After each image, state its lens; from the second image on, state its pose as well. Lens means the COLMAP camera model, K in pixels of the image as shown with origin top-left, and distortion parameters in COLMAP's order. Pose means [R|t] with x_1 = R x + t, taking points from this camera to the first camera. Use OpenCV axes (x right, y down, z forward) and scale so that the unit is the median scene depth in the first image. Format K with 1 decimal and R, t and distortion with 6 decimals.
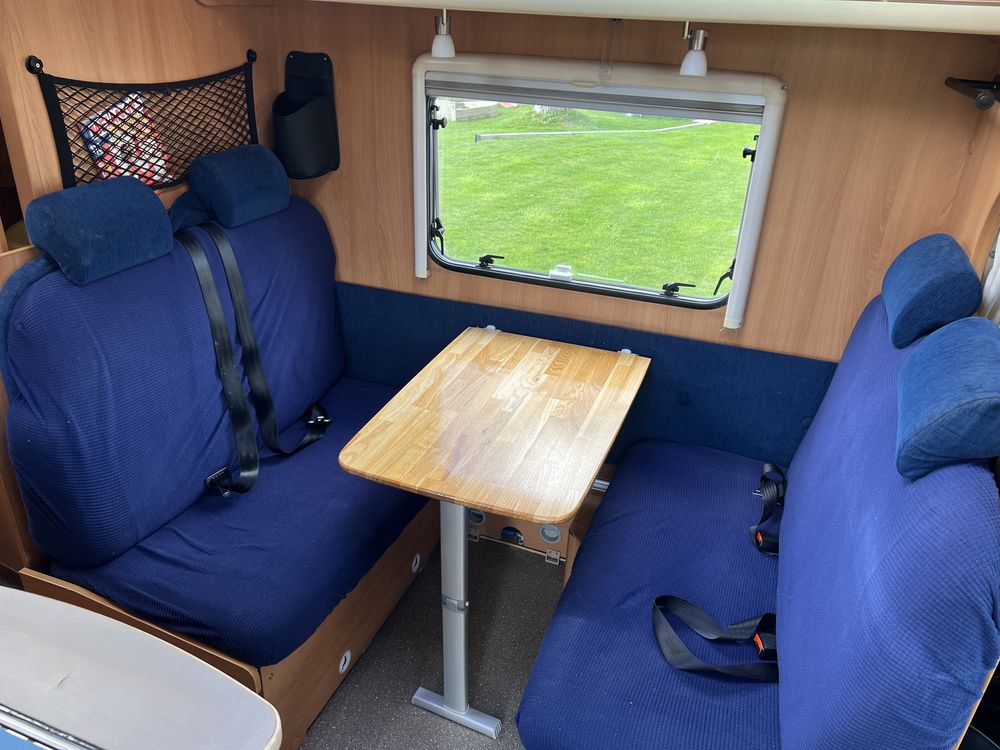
lens RADIAL K [[752.2, 0, 476.6], [0, 752.2, 372.4], [0, 0, 1]] dist [0.009975, -0.003566]
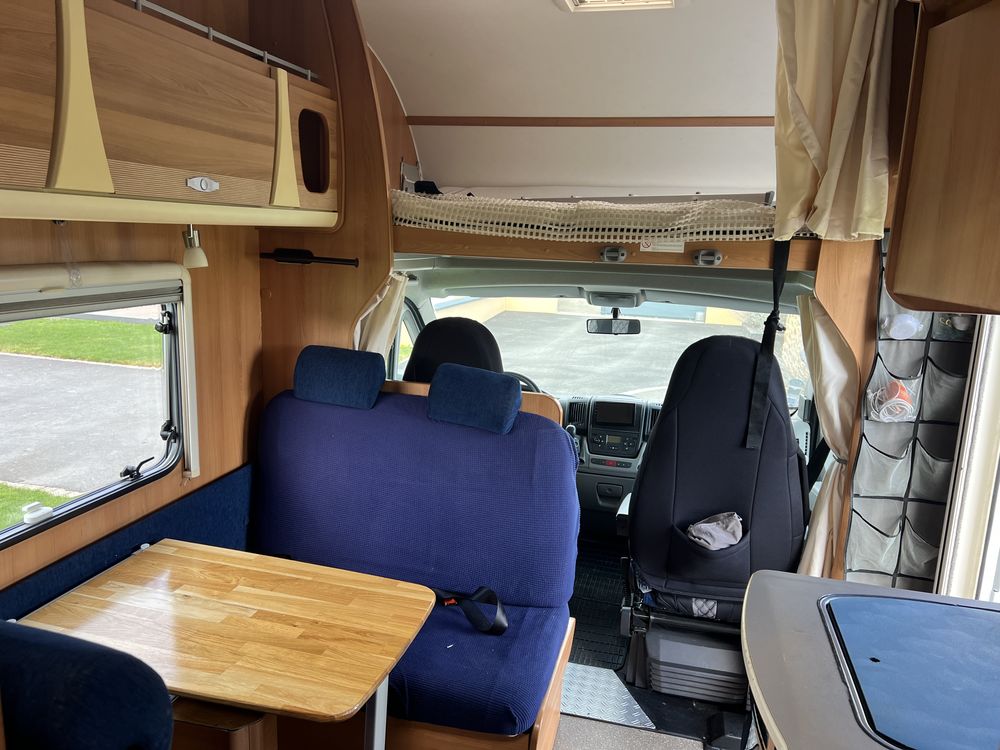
lens RADIAL K [[748.4, 0, 500.0], [0, 748.4, 375.0], [0, 0, 1]] dist [0.009403, 0.000544]
pose [[-0.111190, -0.233347, 0.966015, -0.715023], [0.395179, 0.881506, 0.258419, -0.286443], [-0.911850, 0.410483, -0.005800, 0.516711]]
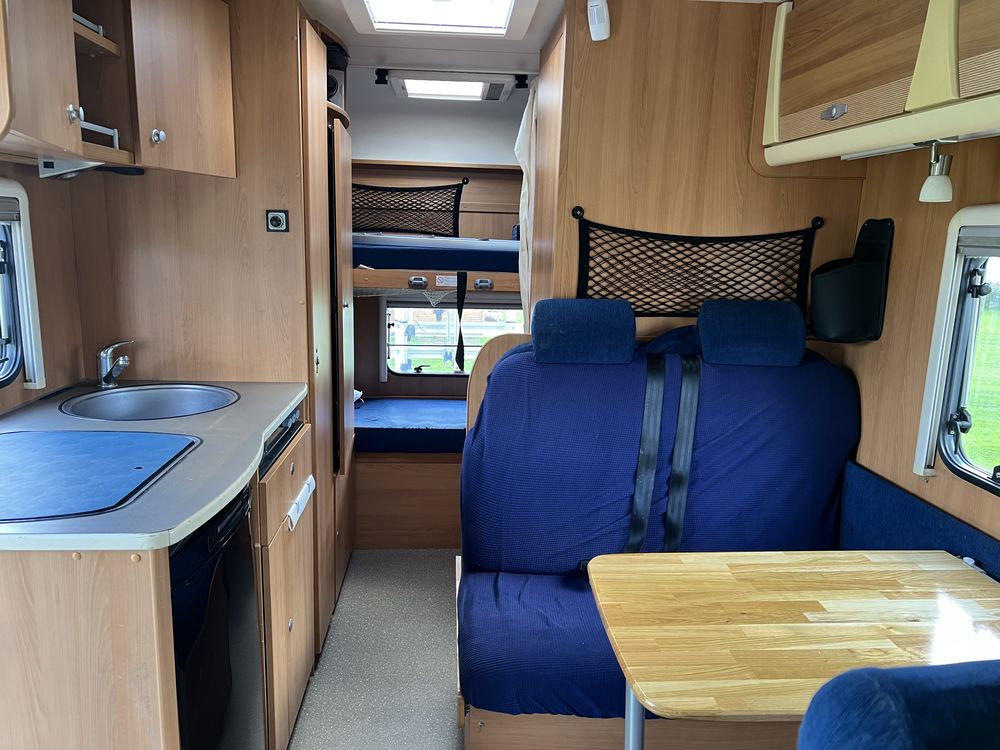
lens RADIAL K [[747.7, 0, 500.0], [0, 747.7, 375.0], [0, 0, 1]] dist [-0.031300, -0.001702]
pose [[0.415963, 0.141646, -0.898282, 0.464438], [-0.405622, 0.912988, -0.043864, -0.010526], [0.813908, 0.382609, 0.437224, 0.289866]]
